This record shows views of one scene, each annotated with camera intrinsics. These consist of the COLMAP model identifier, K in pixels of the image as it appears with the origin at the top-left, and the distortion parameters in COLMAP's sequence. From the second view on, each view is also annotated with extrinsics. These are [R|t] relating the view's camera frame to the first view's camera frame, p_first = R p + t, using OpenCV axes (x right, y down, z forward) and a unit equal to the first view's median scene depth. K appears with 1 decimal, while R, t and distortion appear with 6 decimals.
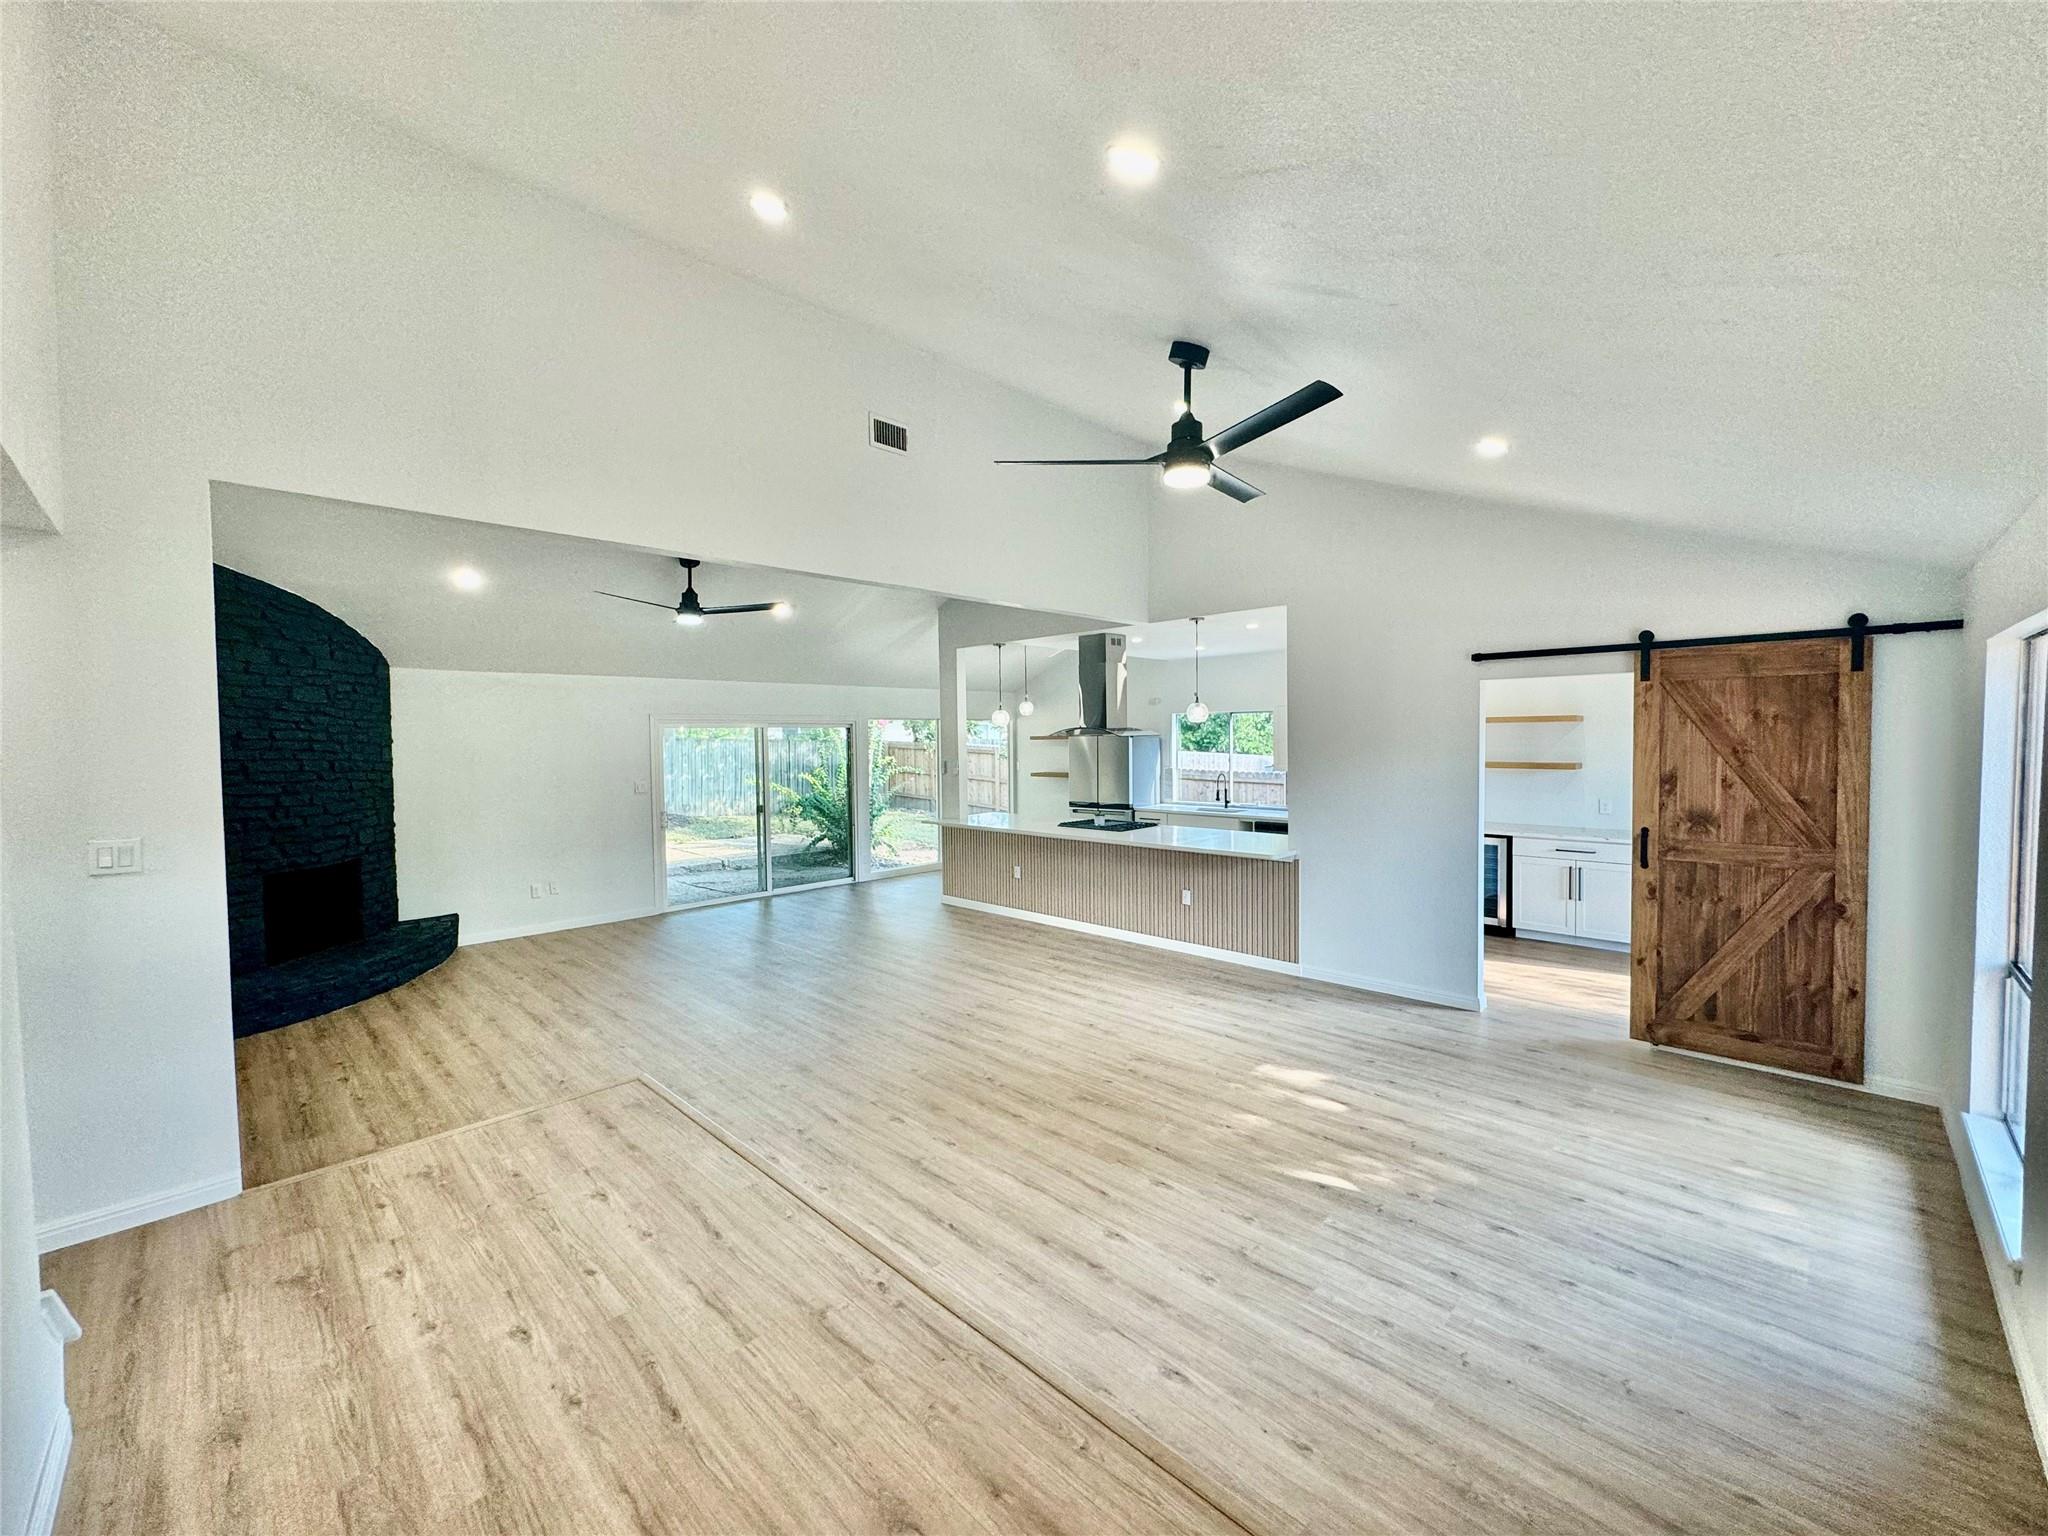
lens RADIAL K [[816.3, 0, 1022.8], [0, 816.3, 760.4], [0, 0, 1]] dist [-0.001750, 0.000206]
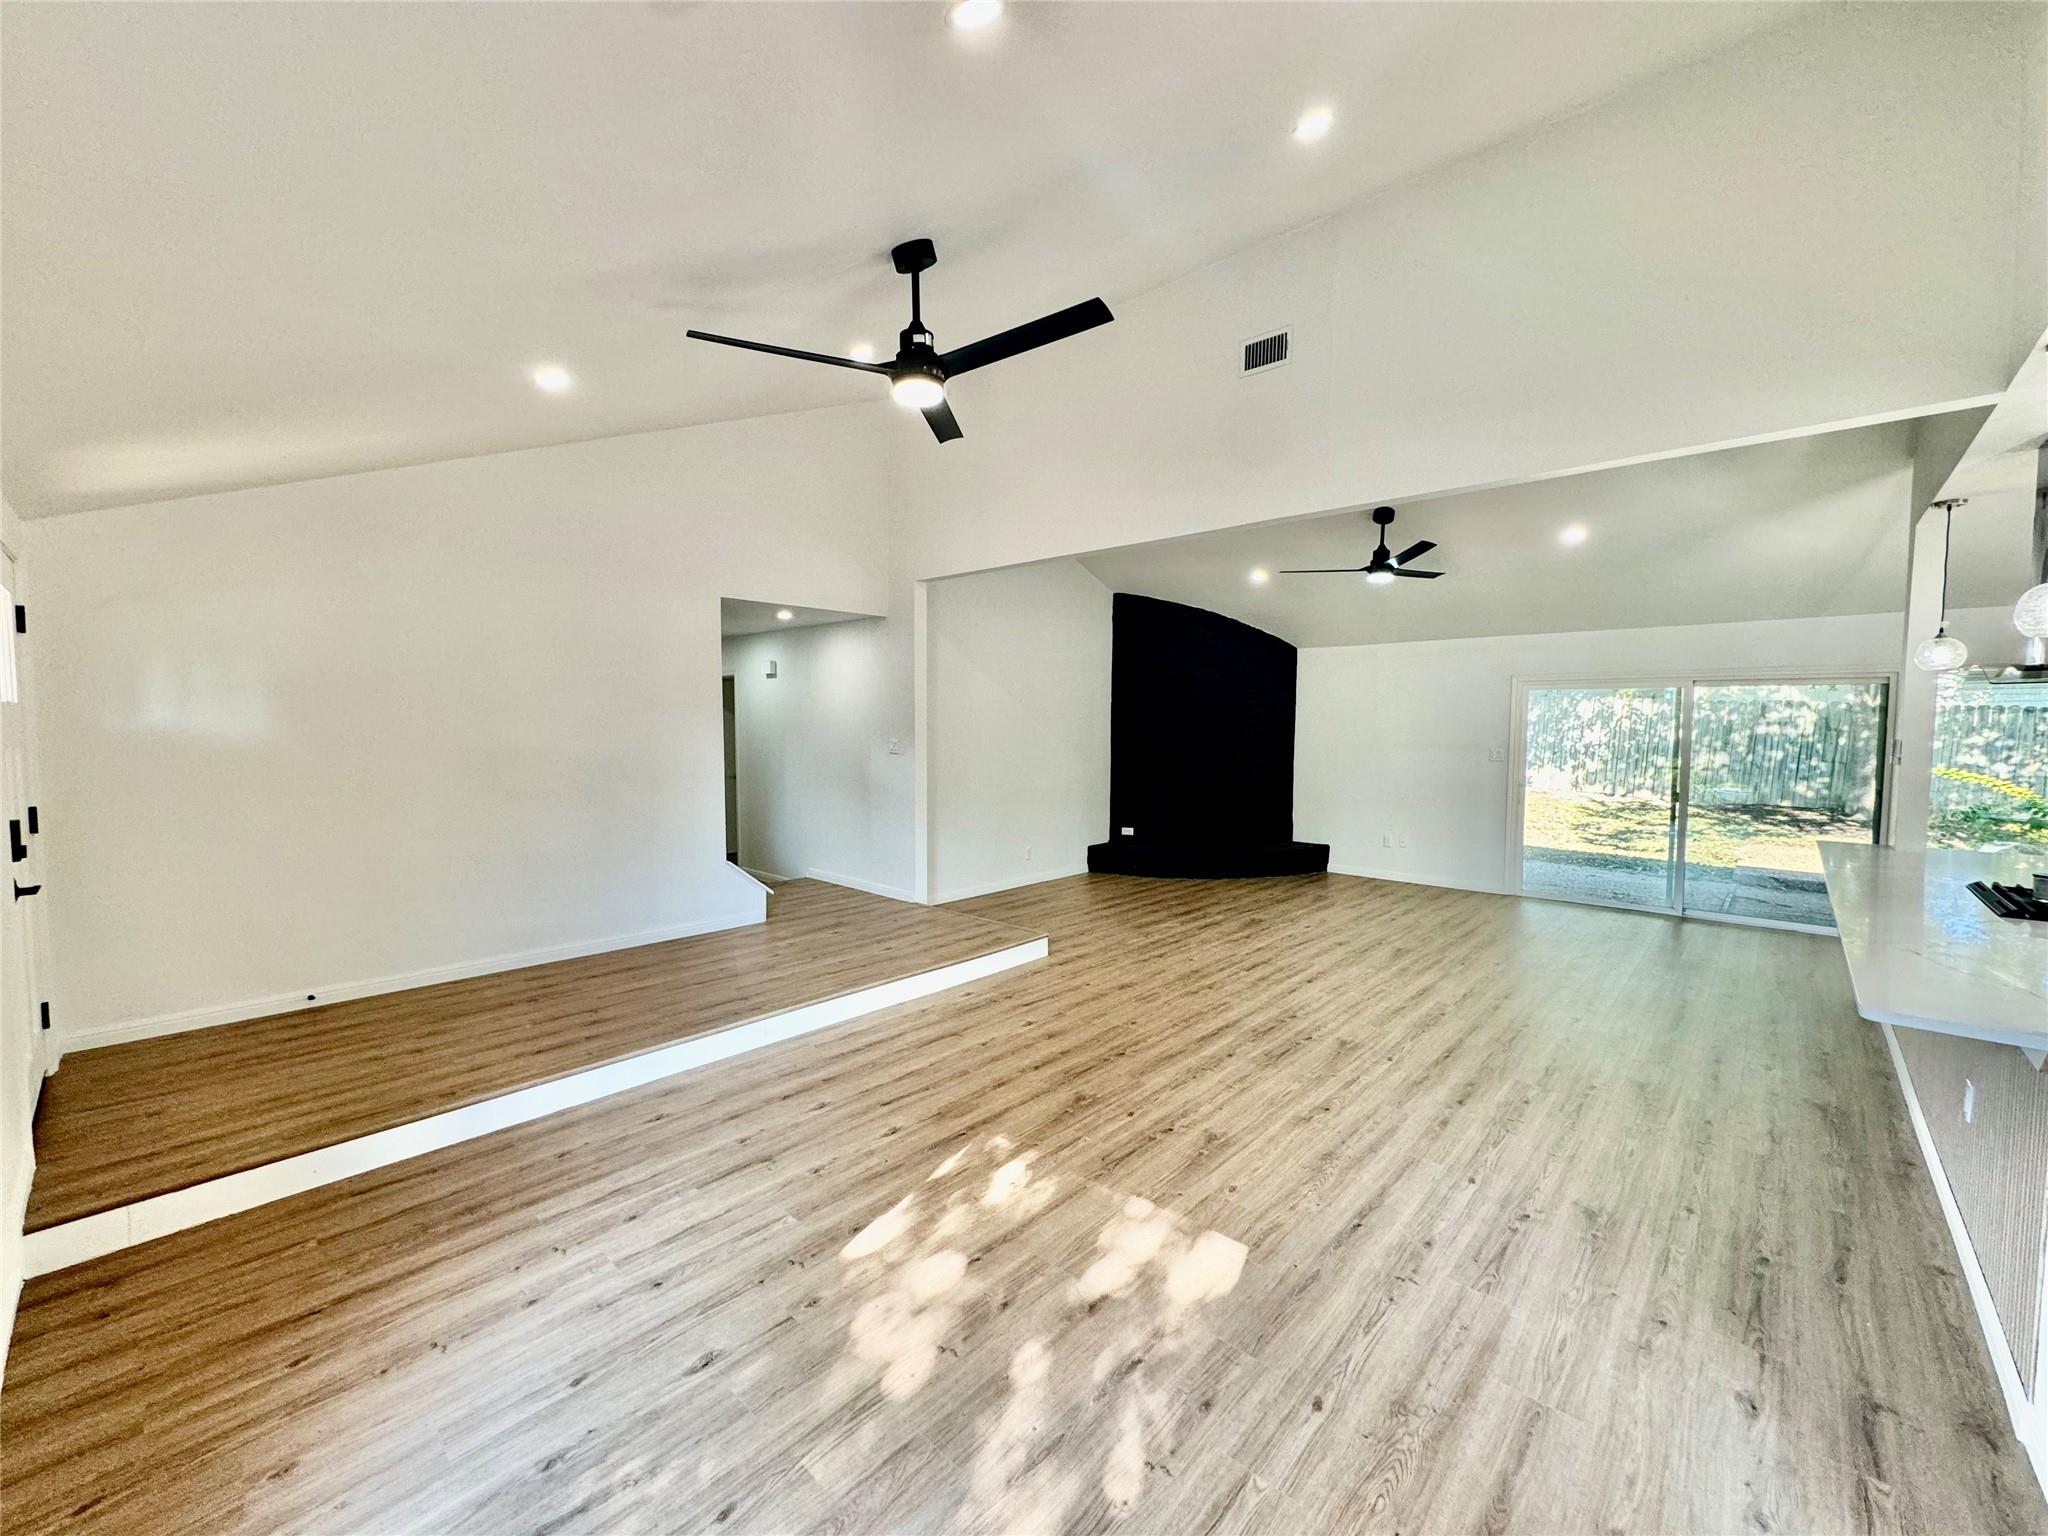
lens RADIAL K [[816.3, 0, 1028.0], [0, 816.3, 763.3], [0, 0, 1]] dist [-0.001750, 0.000206]
pose [[0.036674, 0.065112, -0.997204, 0.823222], [-0.031821, 0.997445, 0.063957, 0.000507], [0.998821, 0.029386, 0.038652, 0.801842]]
